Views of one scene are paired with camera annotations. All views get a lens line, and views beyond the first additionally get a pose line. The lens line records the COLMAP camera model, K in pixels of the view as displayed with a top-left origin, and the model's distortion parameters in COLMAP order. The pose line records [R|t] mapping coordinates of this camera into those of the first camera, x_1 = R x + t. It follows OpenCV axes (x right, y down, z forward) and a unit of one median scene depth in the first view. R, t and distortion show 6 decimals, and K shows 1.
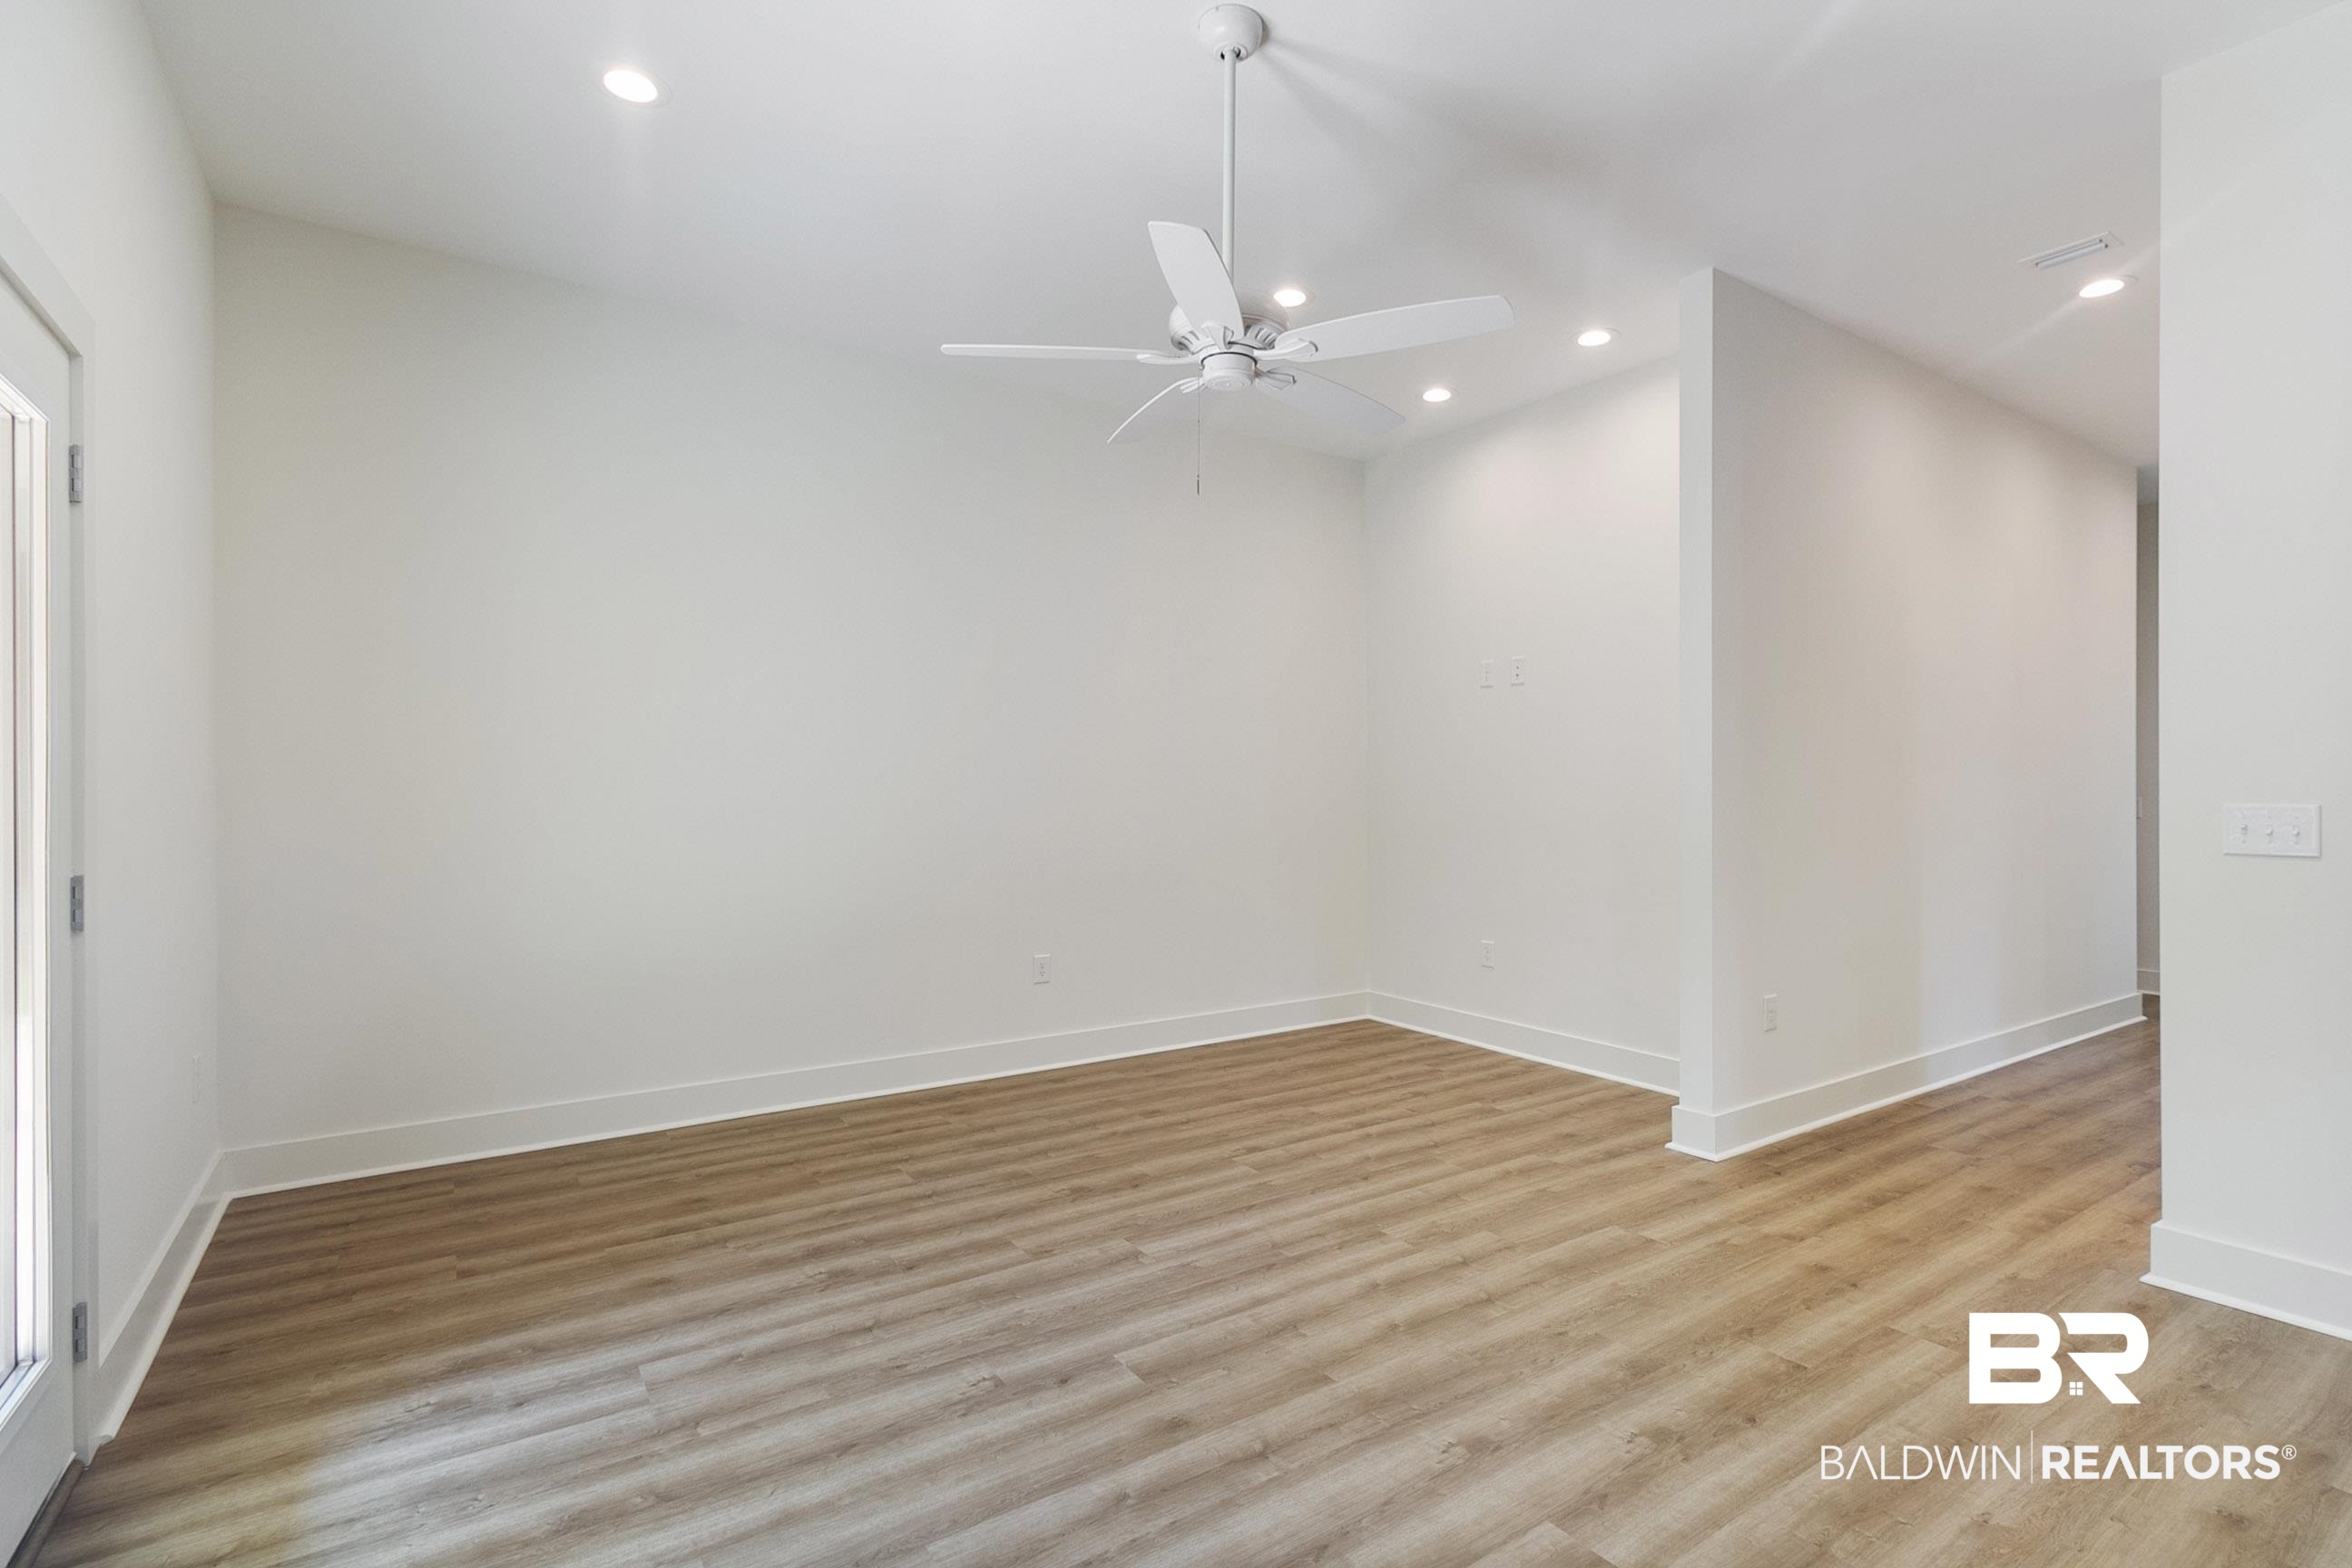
lens RADIAL K [[1105.2, 0, 1213.3], [0, 1105.2, 797.1], [0, 0, 1]] dist [0.000344, 0.000328]
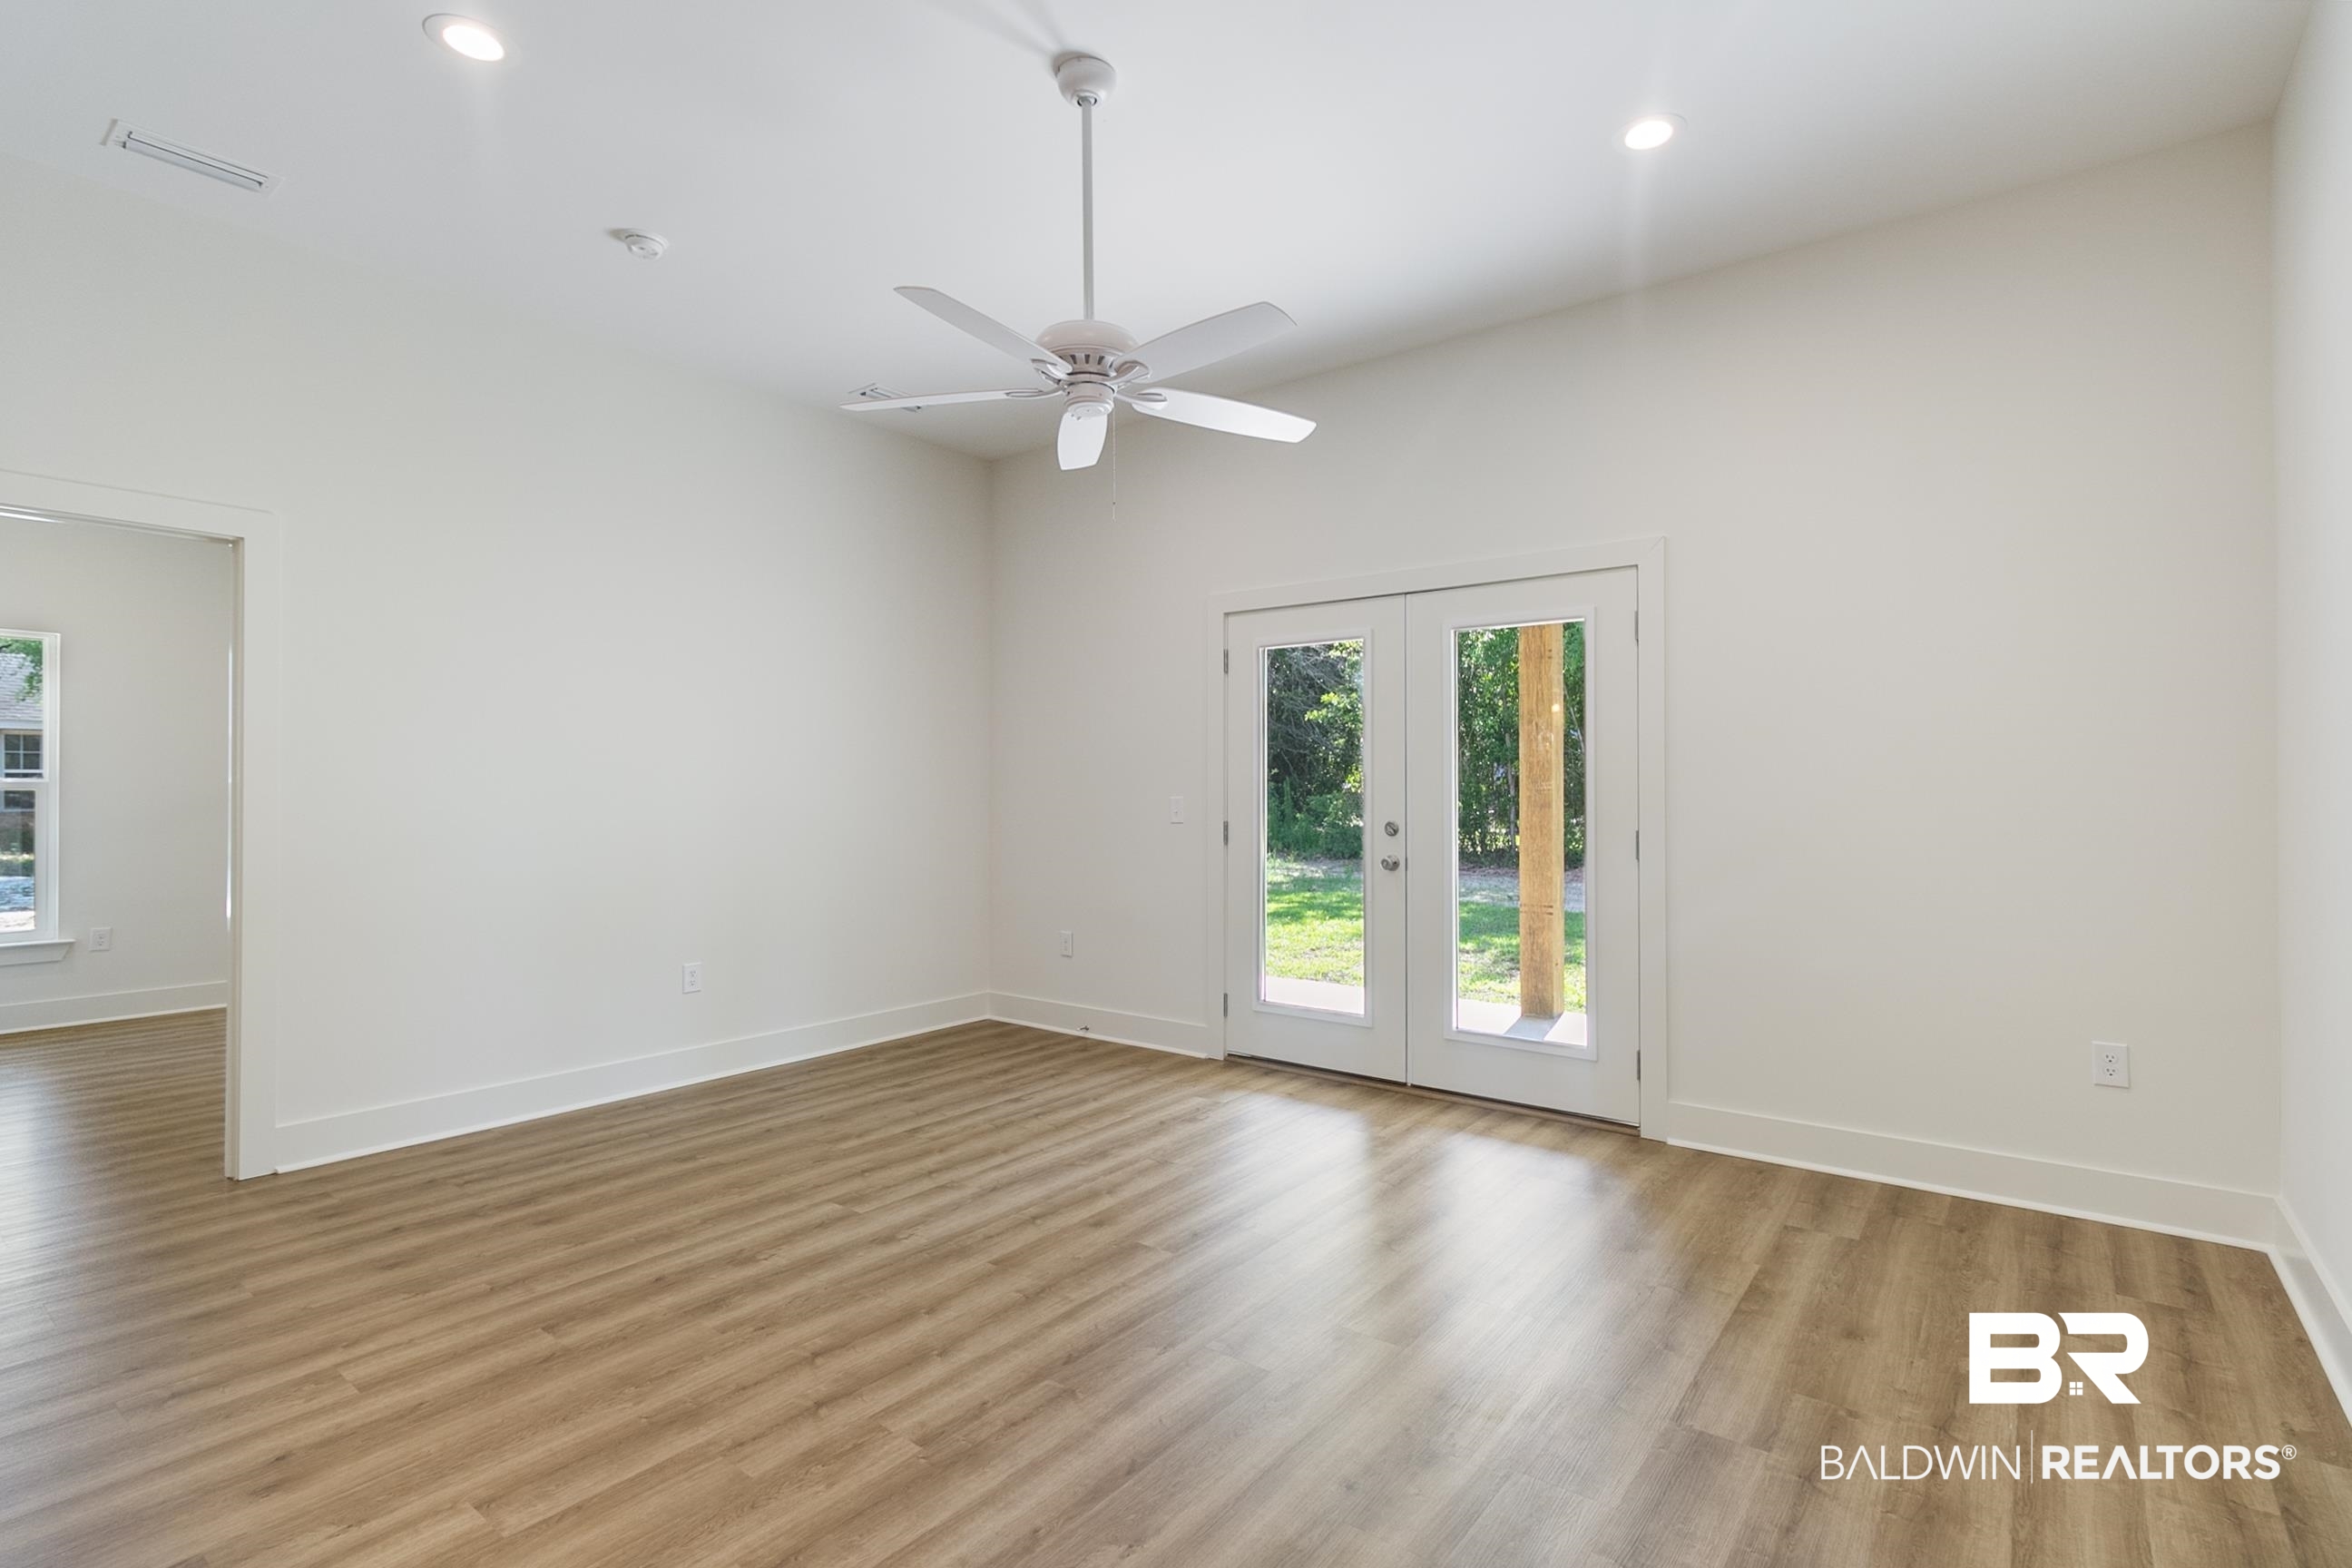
lens RADIAL K [[1105.2, 0, 1220.2], [0, 1105.2, 789.8], [0, 0, 1]] dist [0.000344, 0.000328]
pose [[-0.947529, 0.002160, -0.319663, 0.198287], [-0.000484, 0.999966, 0.008192, -0.012250], [0.319670, 0.007917, -0.947496, 1.729961]]
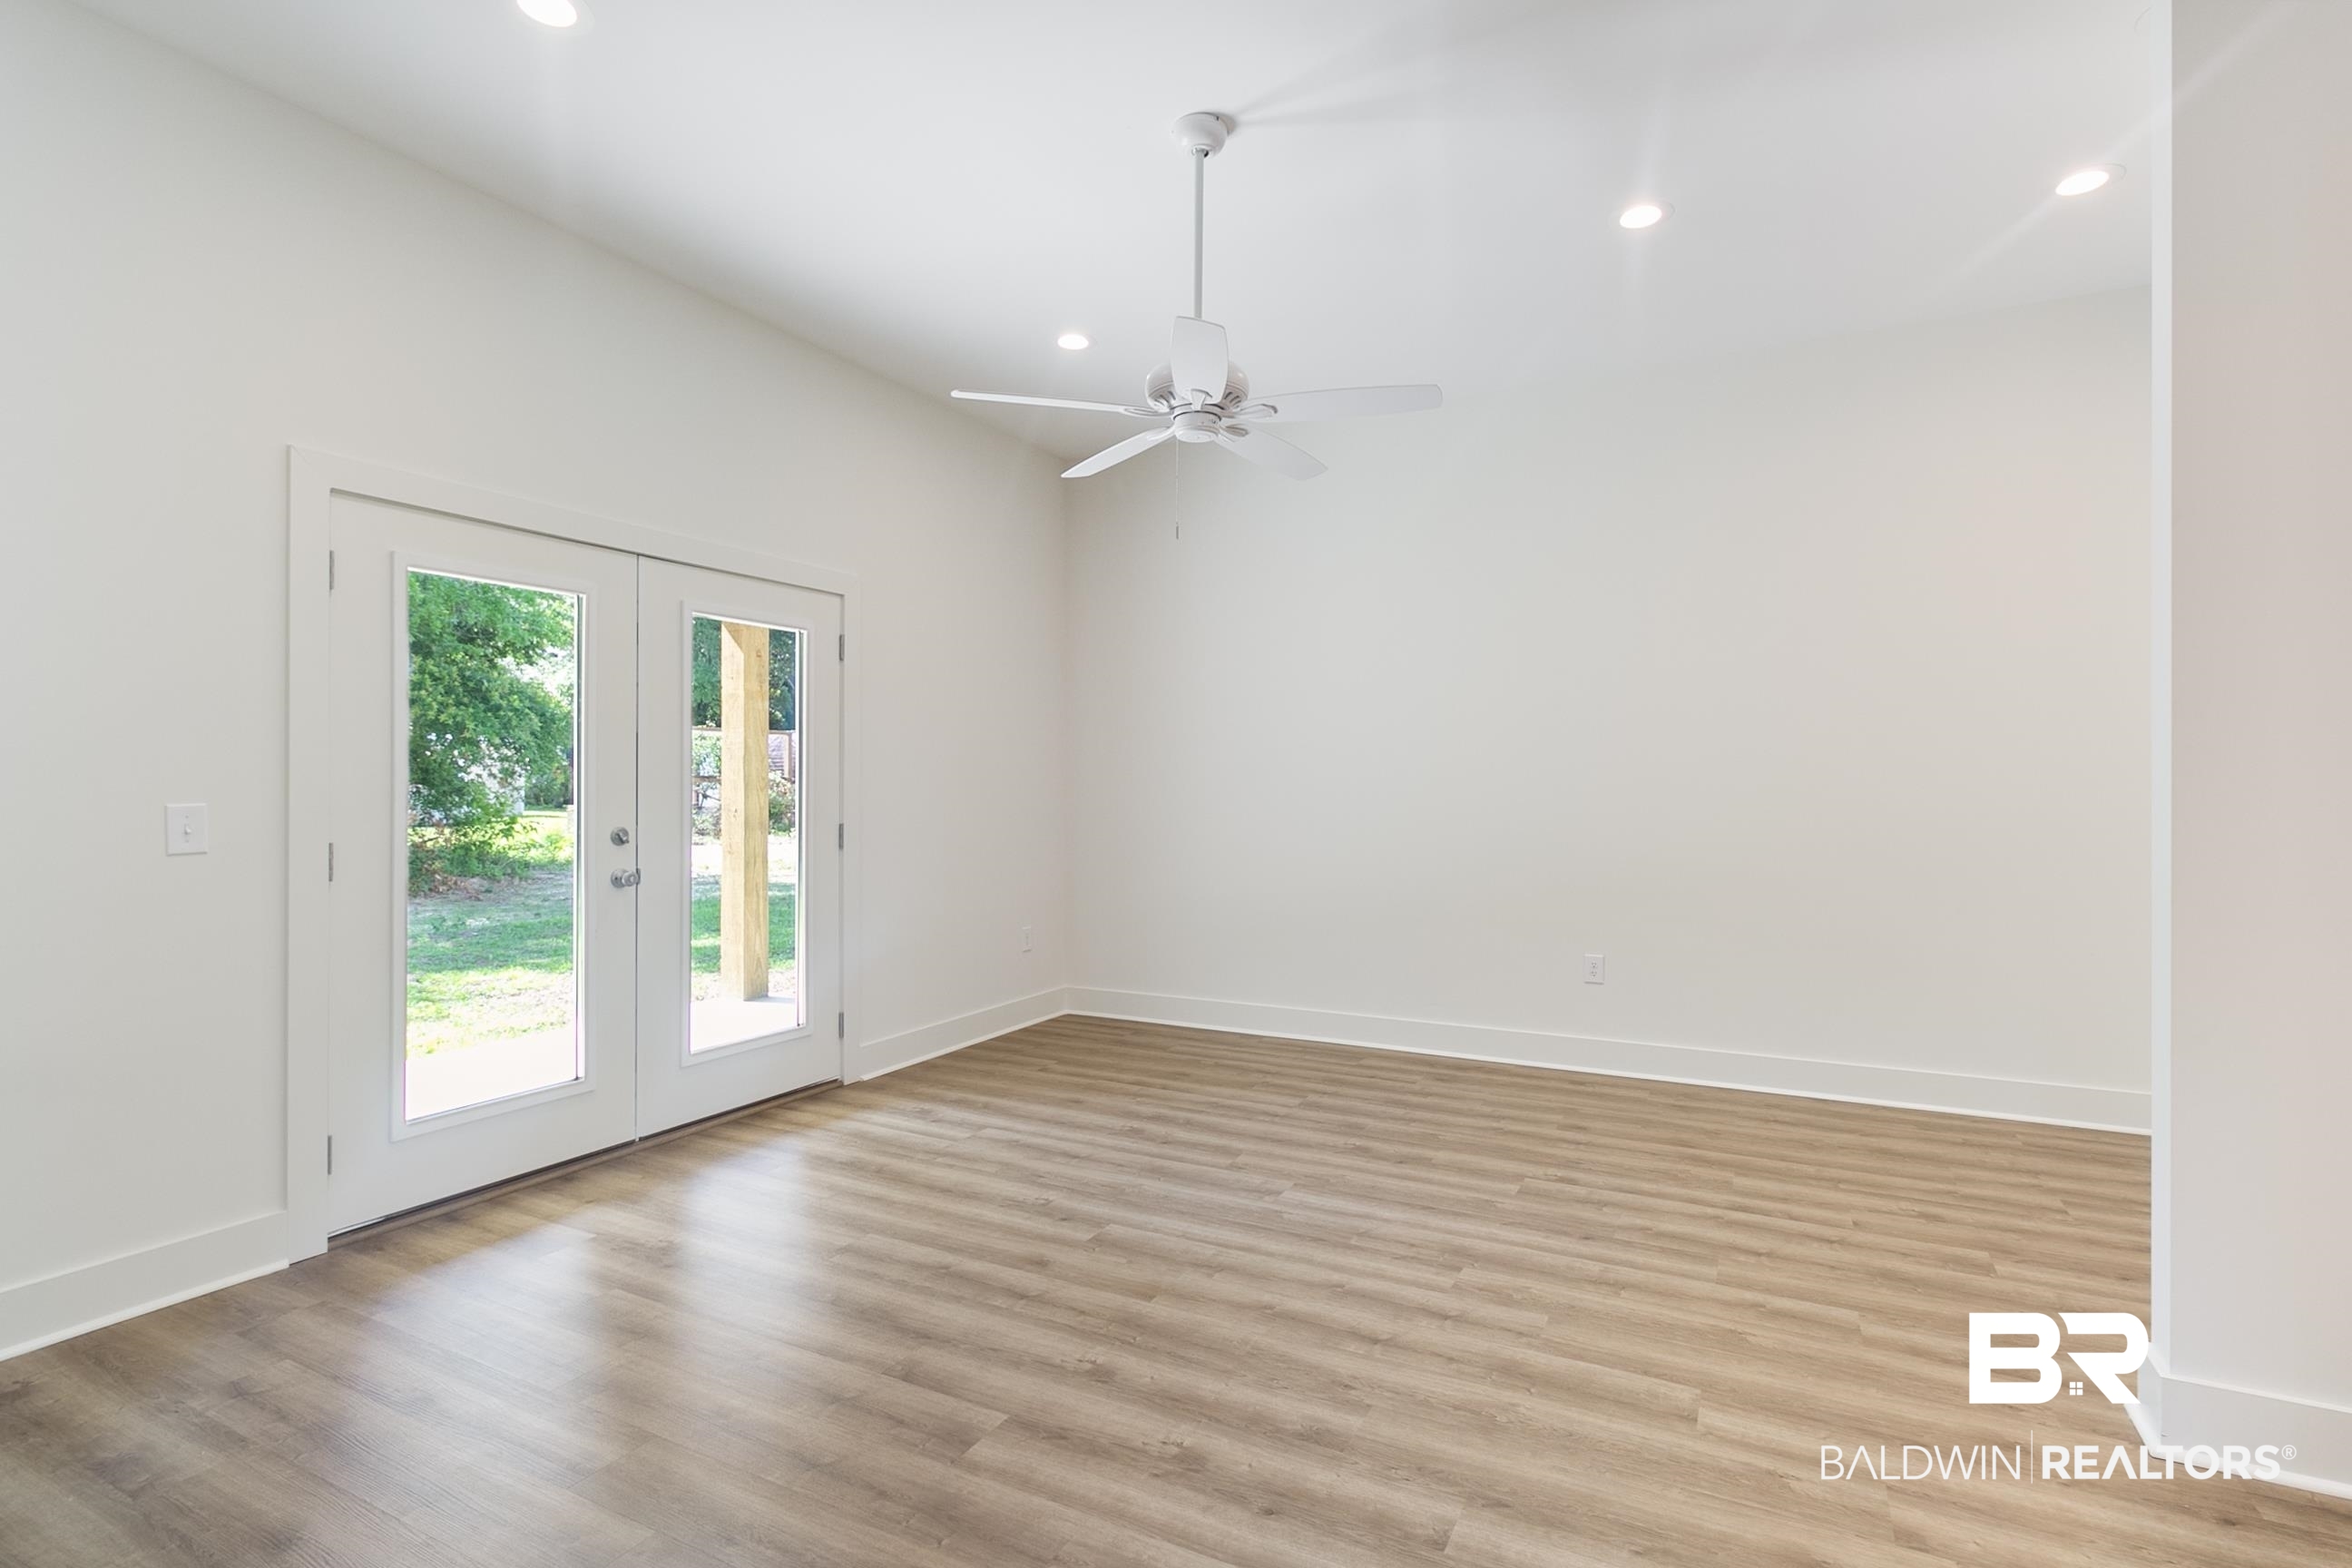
lens RADIAL K [[1105.2, 0, 1199.5], [0, 1105.2, 772.9], [0, 0, 1]] dist [0.000344, 0.000328]
pose [[0.468096, -0.010887, -0.883610, 0.879972], [-0.003556, 0.999893, -0.014203, -0.001777], [0.883670, 0.009791, 0.468007, 0.386147]]
